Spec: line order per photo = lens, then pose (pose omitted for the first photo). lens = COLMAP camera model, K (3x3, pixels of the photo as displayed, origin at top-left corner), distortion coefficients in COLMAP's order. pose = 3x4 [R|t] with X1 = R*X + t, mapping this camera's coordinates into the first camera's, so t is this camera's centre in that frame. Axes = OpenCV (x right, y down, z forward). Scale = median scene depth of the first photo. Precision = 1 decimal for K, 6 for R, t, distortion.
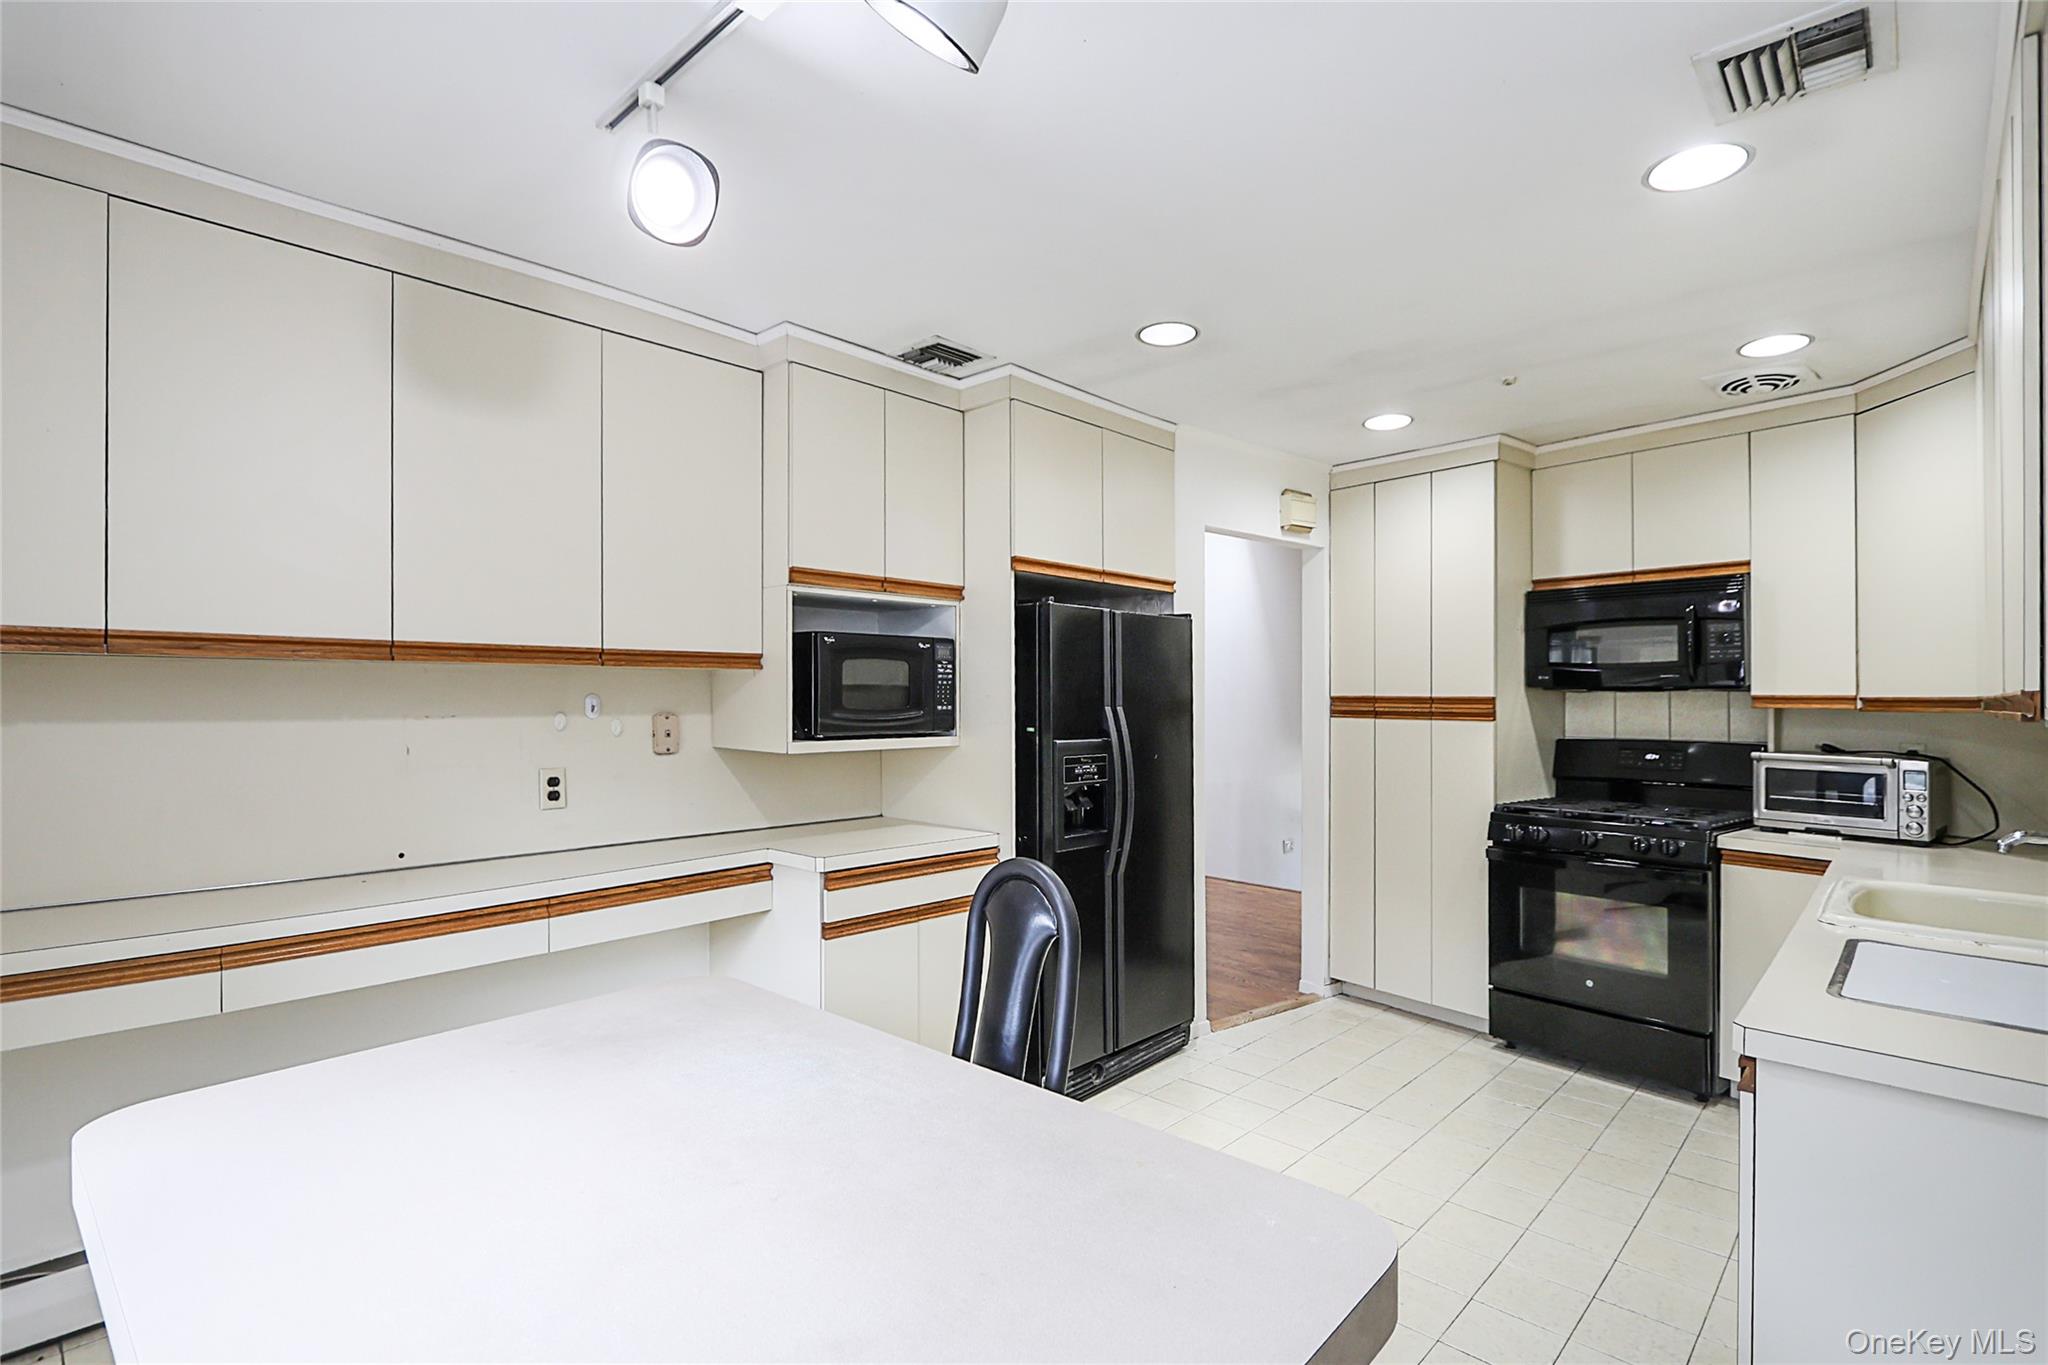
lens RADIAL K [[961.3, 0, 994.4], [0, 961.3, 690.1], [0, 0, 1]] dist [-0.001454, -0.000155]
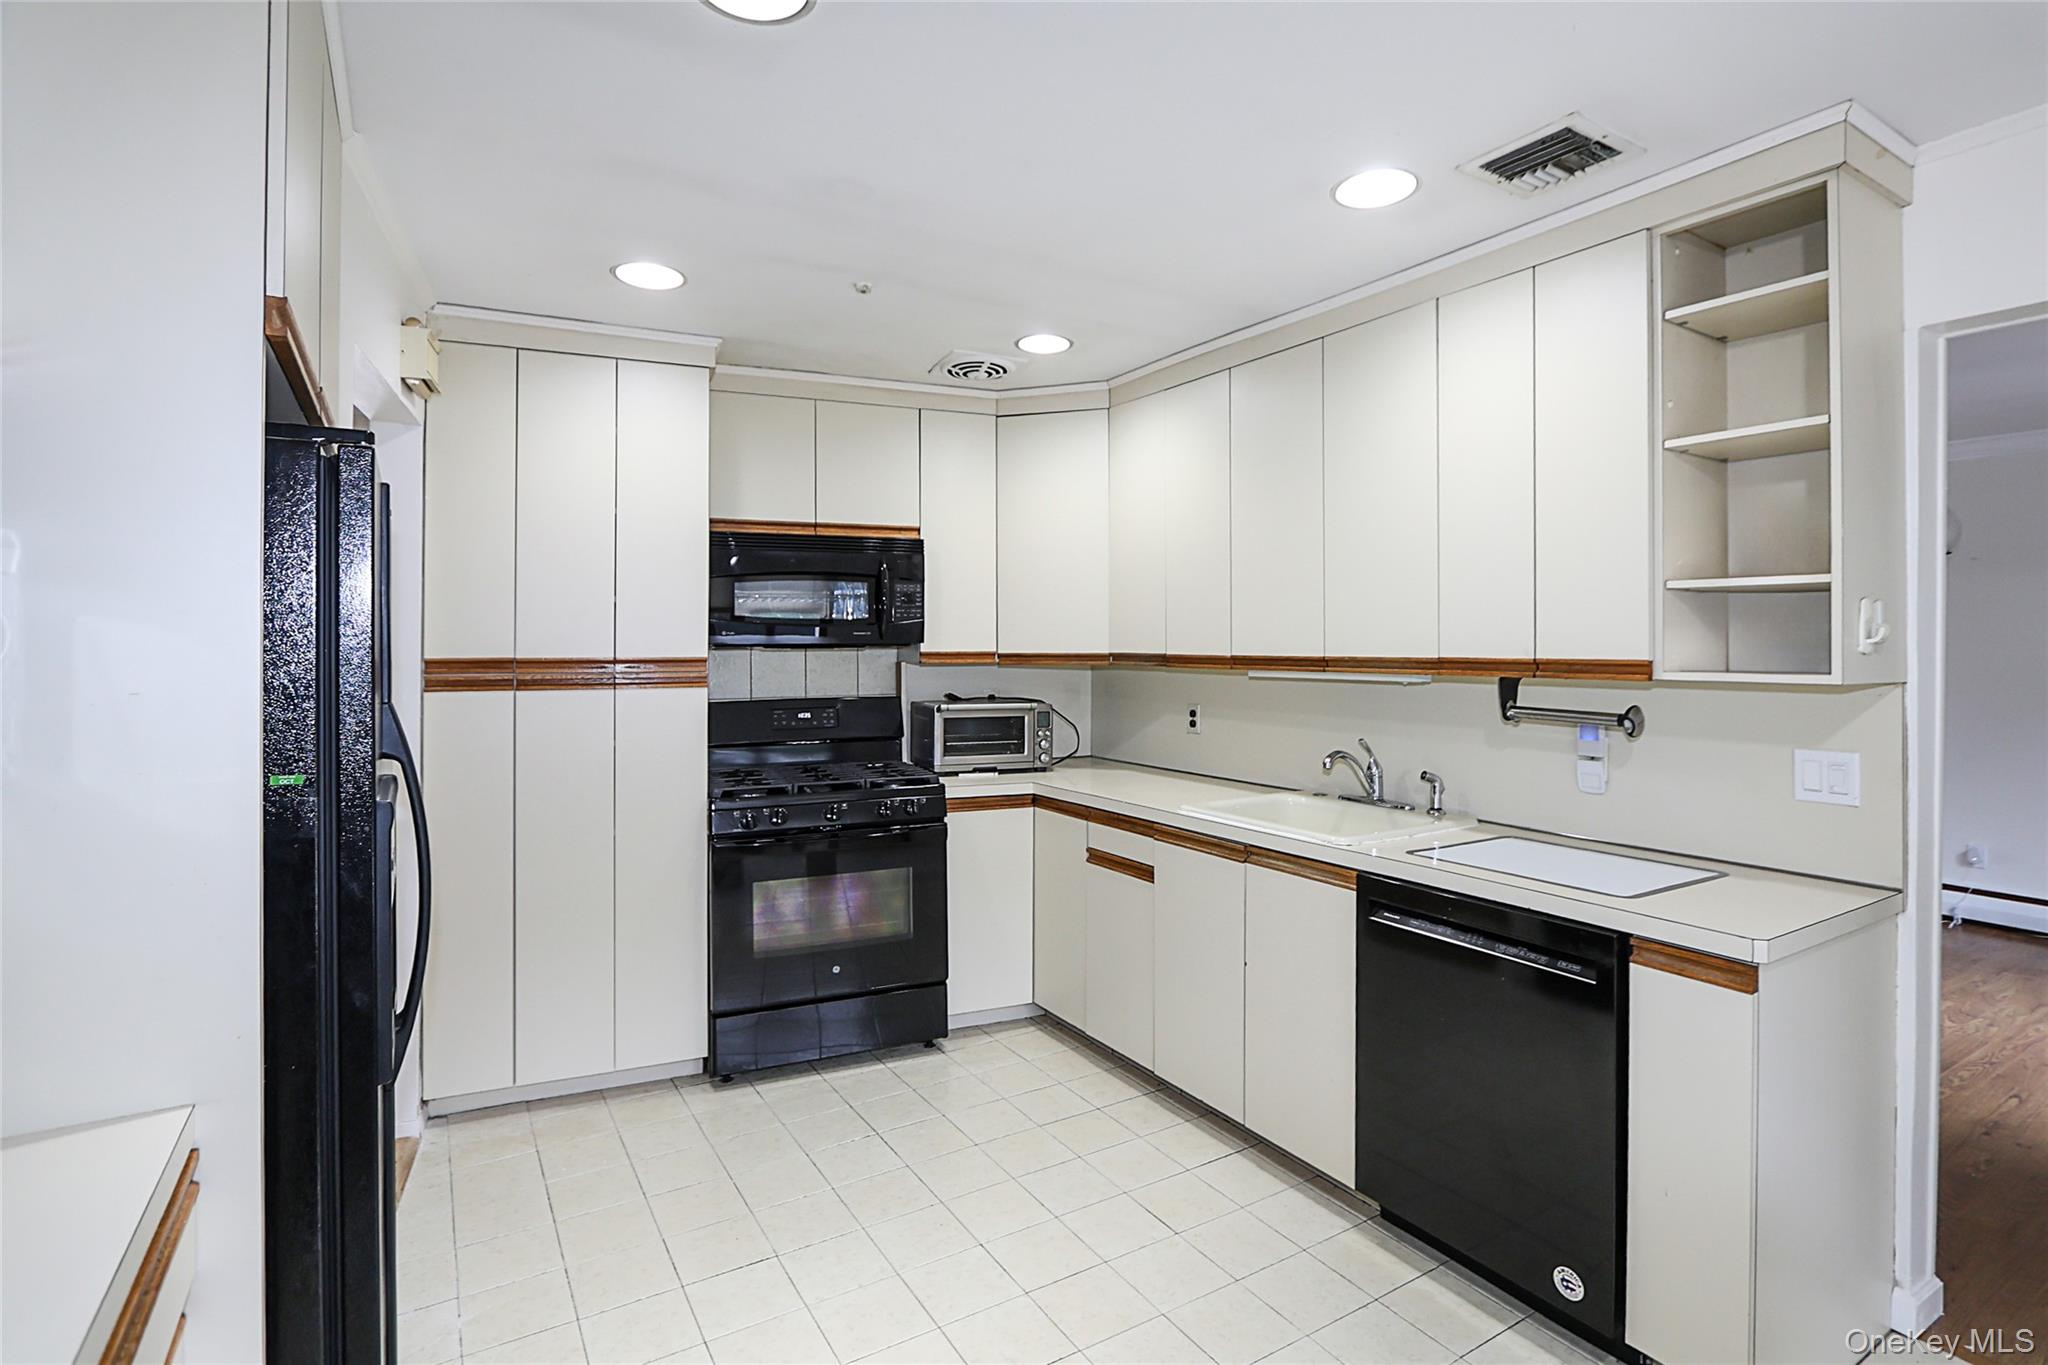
lens RADIAL K [[982.5, 0, 1021.9], [0, 982.5, 622.0], [0, 0, 1]] dist [-0.009879, -0.000086]
pose [[0.232347, 0.010286, 0.972579, -0.257297], [-0.002402, 0.999947, -0.010001, -0.017330], [-0.972630, -0.000012, 0.232360, 0.624811]]
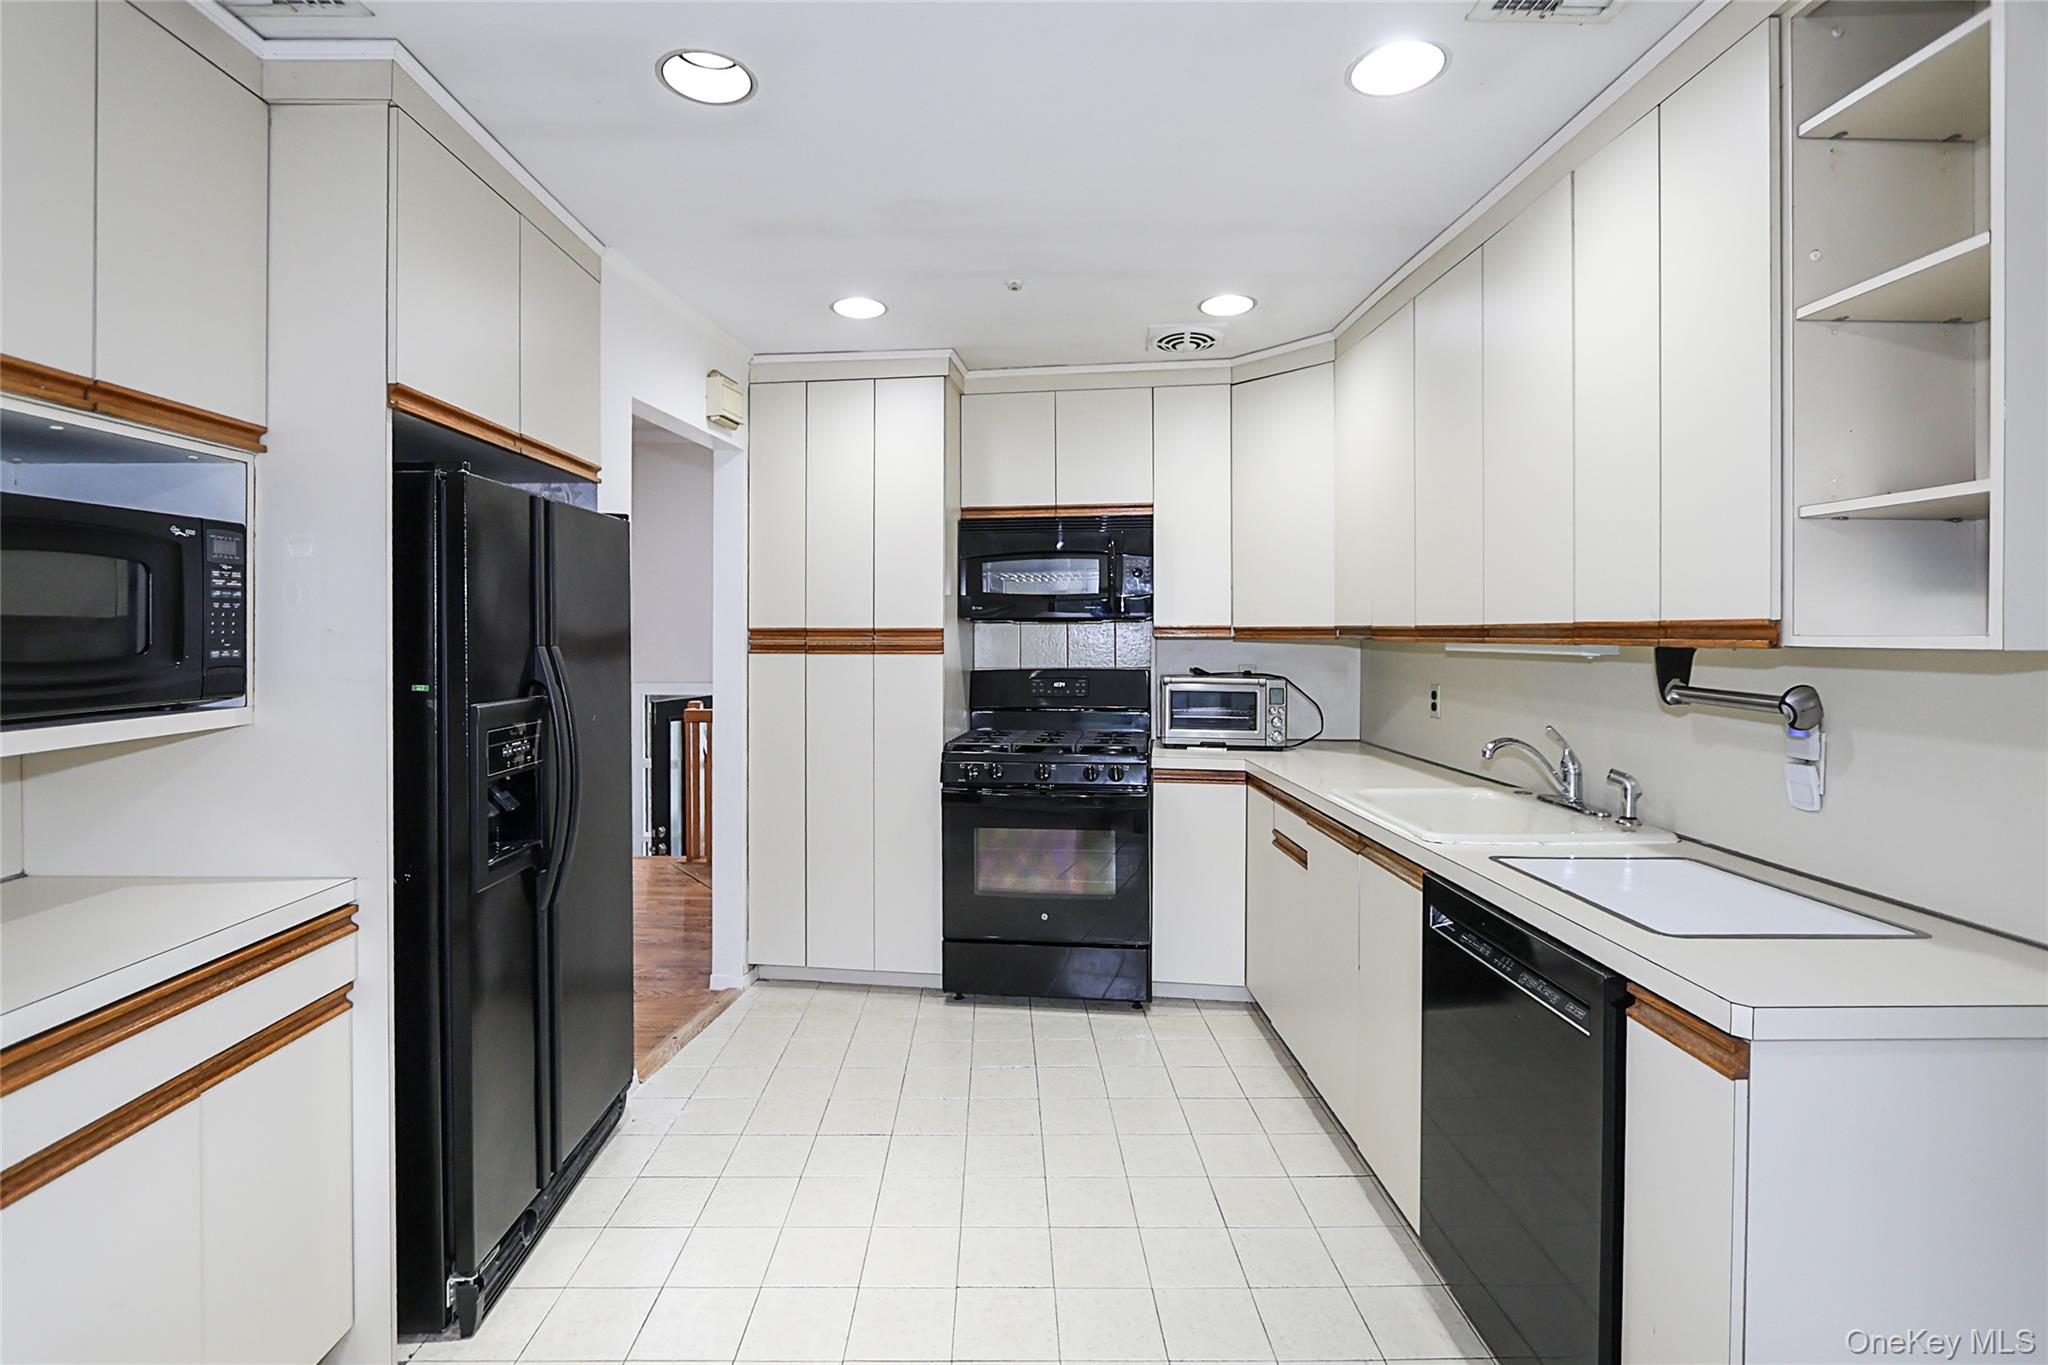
lens RADIAL K [[982.5, 0, 1021.9], [0, 982.5, 622.0], [0, 0, 1]] dist [-0.009879, -0.000086]
pose [[0.709294, -0.000385, 0.704913, -0.113367], [0.000353, 1.000000, 0.000191, 0.000968], [-0.704913, 0.000113, 0.709294, 0.303284]]
